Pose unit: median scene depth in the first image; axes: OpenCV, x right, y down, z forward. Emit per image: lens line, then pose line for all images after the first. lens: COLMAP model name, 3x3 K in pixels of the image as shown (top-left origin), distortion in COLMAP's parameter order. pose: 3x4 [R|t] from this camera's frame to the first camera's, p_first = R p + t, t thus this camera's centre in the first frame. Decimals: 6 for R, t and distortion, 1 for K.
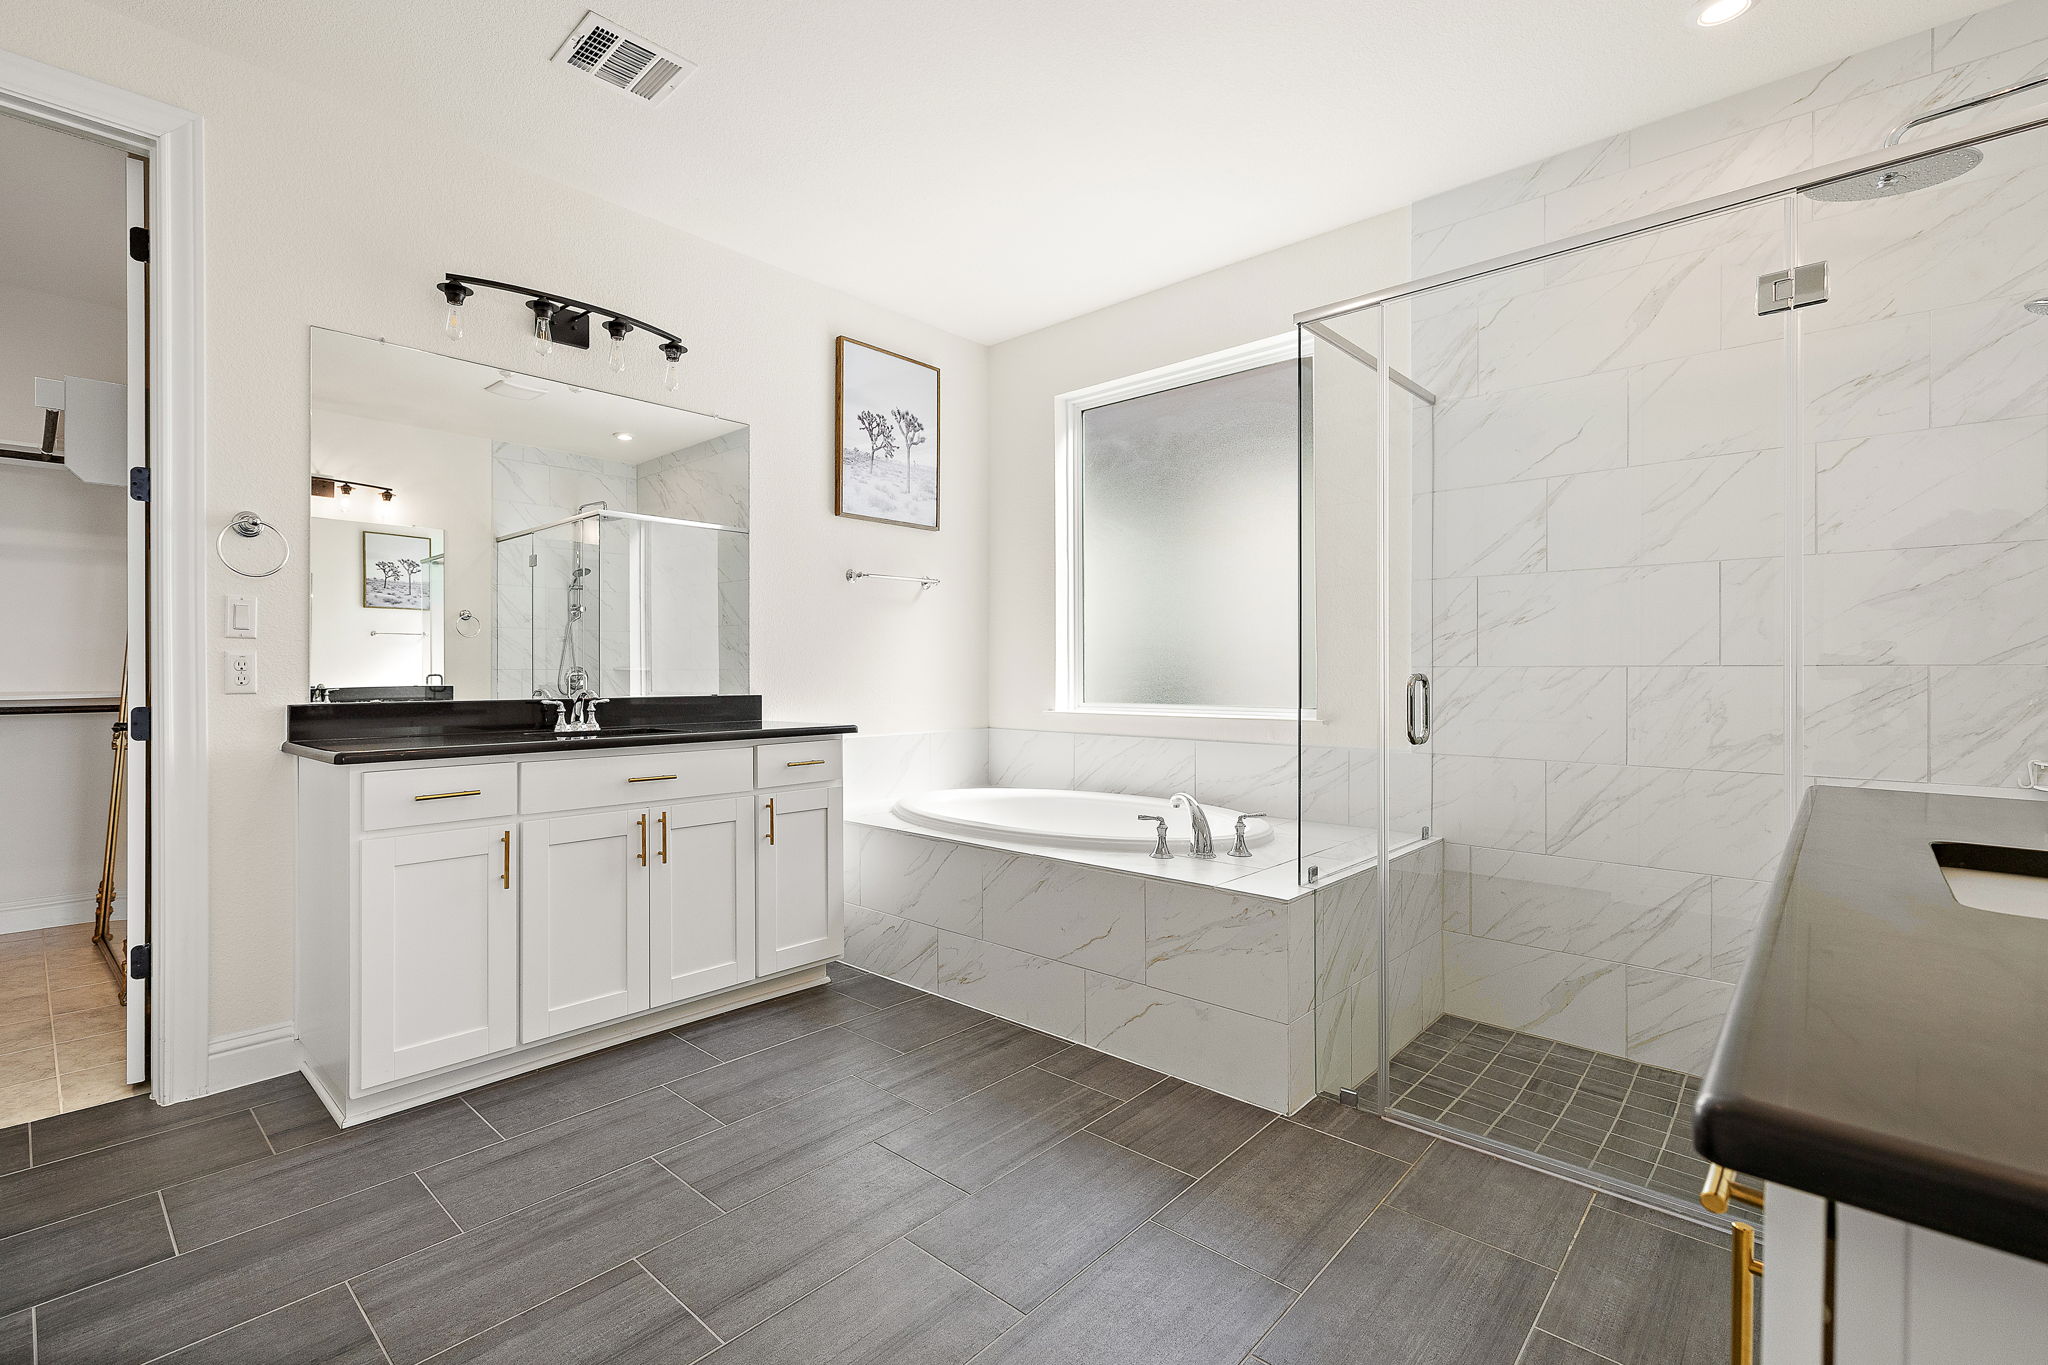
lens RADIAL K [[879.5, 0, 987.0], [0, 879.5, 679.2], [0, 0, 1]] dist [0.000471, 0.000160]
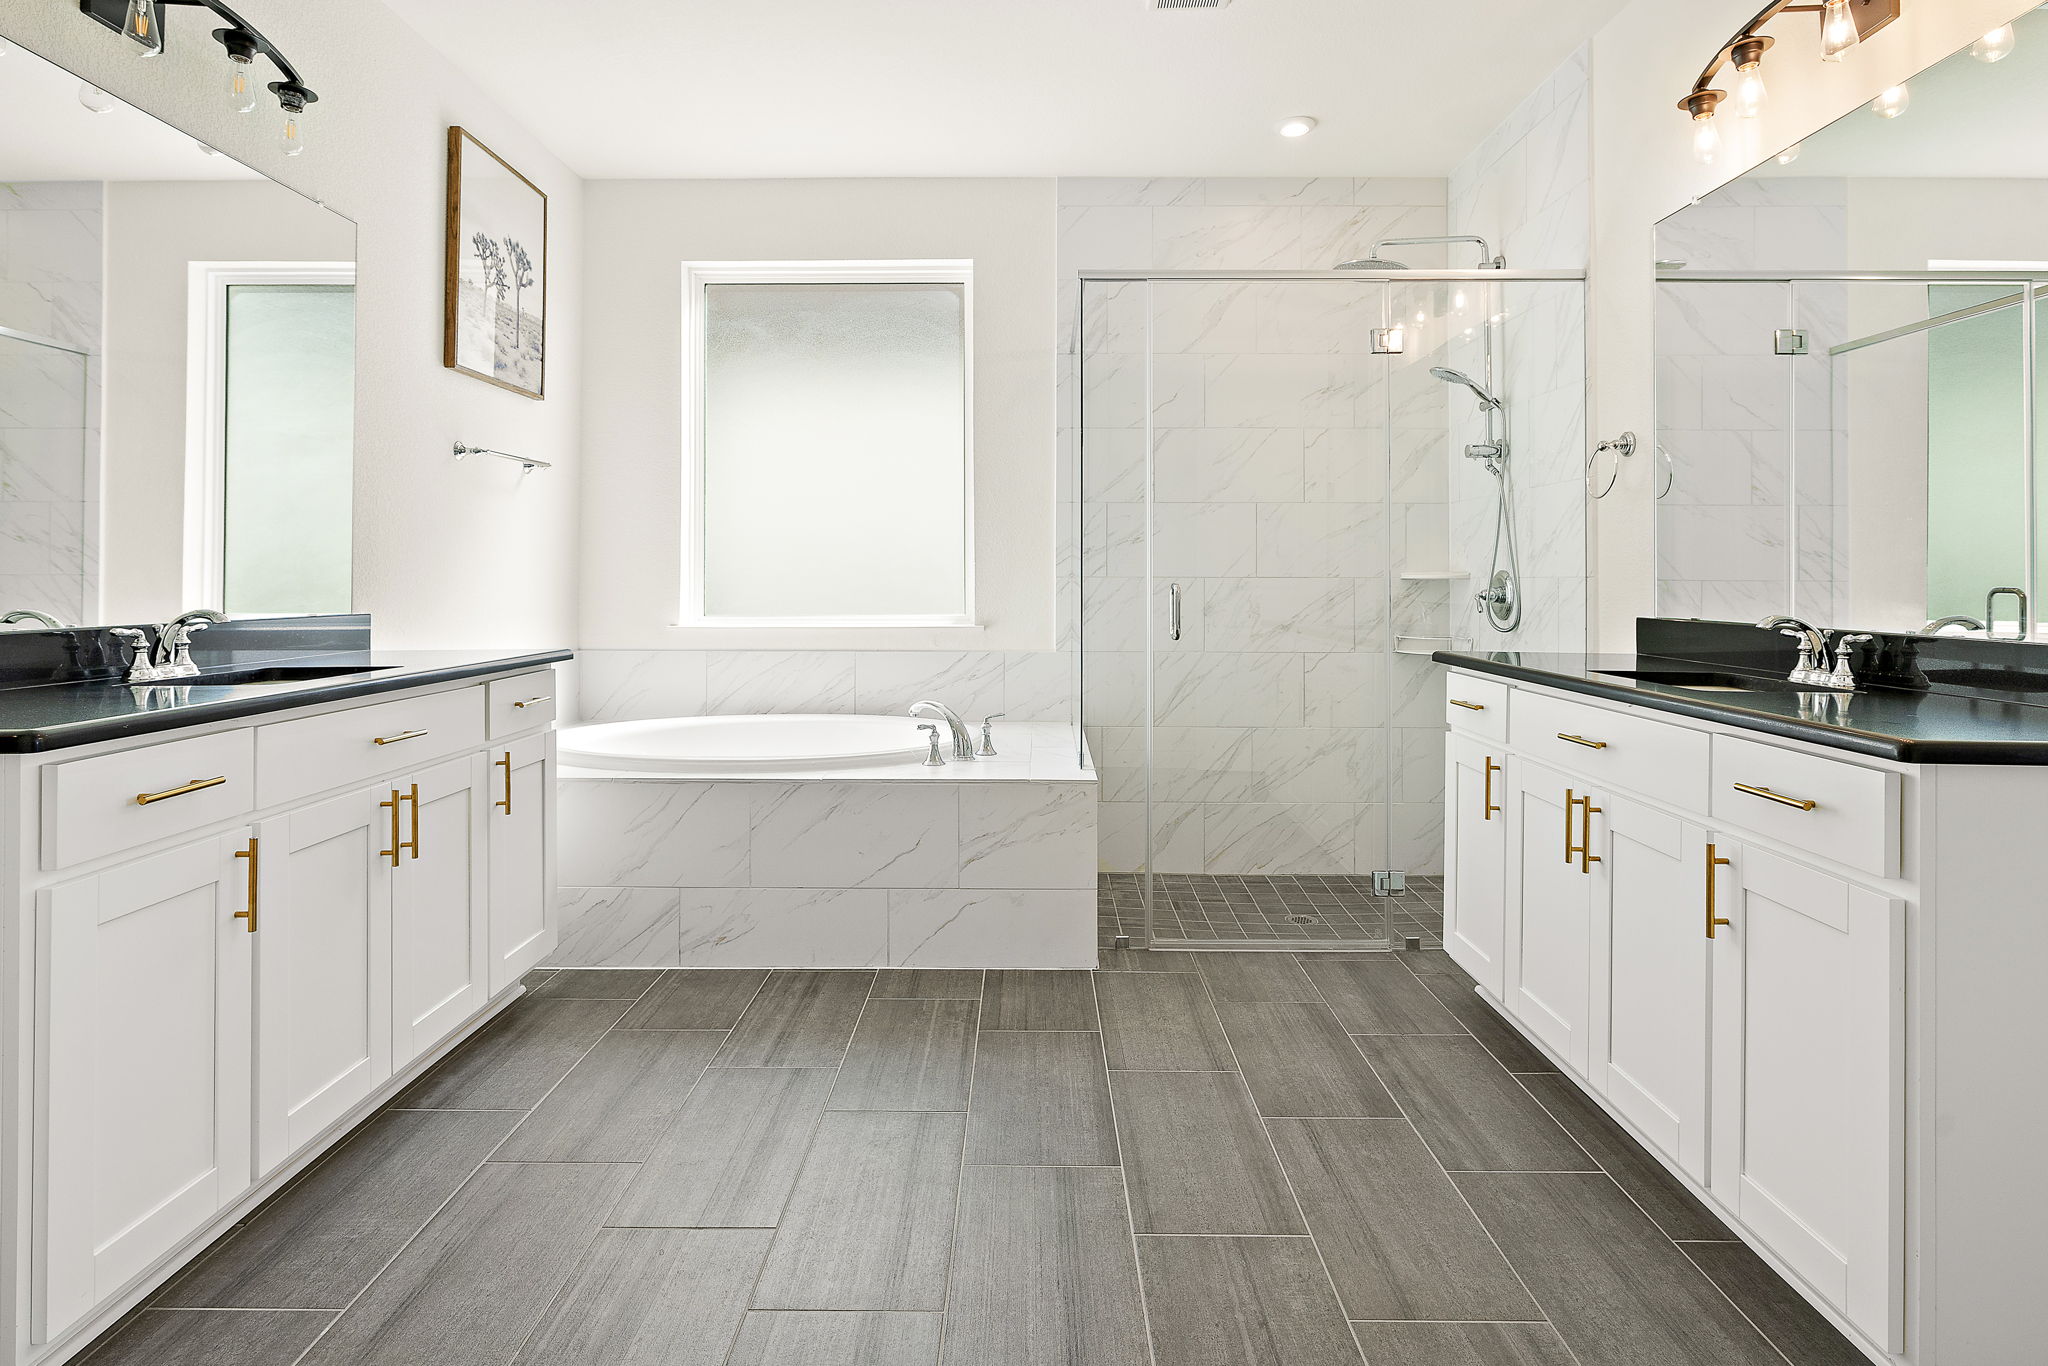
lens RADIAL K [[991.4, 0, 1019.8], [0, 991.4, 575.6], [0, 0, 1]] dist [-0.003612, -0.000600]
pose [[0.731123, 0.004668, 0.682230, -0.500887], [0.003813, 0.999933, -0.010928, -0.002194], [-0.682235, 0.010591, 0.731056, 0.096039]]
